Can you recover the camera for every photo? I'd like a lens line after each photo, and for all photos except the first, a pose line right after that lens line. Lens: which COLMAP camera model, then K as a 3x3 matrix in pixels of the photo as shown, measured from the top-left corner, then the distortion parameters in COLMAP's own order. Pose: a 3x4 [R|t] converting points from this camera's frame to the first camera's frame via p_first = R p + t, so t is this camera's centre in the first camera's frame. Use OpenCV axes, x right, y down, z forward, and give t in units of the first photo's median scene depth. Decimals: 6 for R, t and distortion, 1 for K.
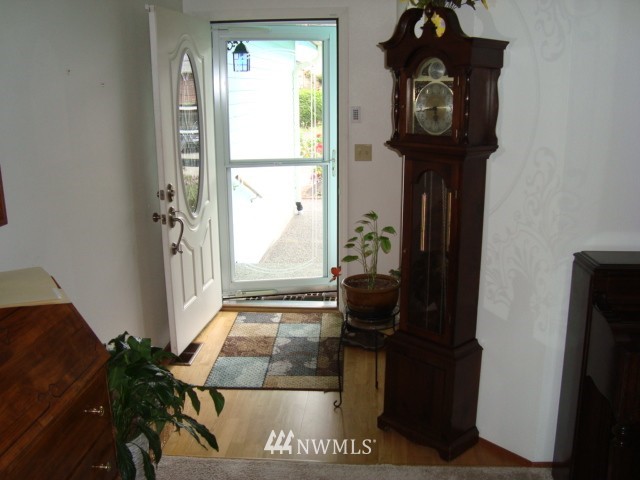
lens RADIAL K [[631.1, 0, 327.5], [0, 631.1, 240.1], [0, 0, 1]] dist [-0.194146, 0.190286]
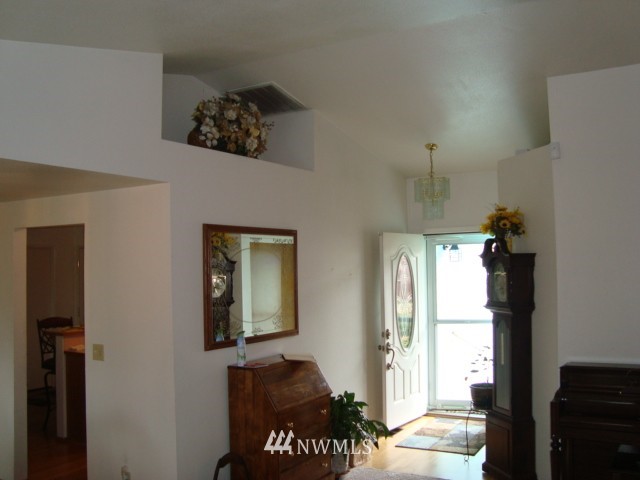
lens RADIAL K [[631.1, 0, 327.5], [0, 631.1, 240.1], [0, 0, 1]] dist [-0.194146, 0.190286]
pose [[0.895280, -0.029179, -0.444547, 0.381028], [-0.093433, 0.963363, -0.251400, 0.127443], [0.435596, 0.266609, 0.859754, -0.656688]]
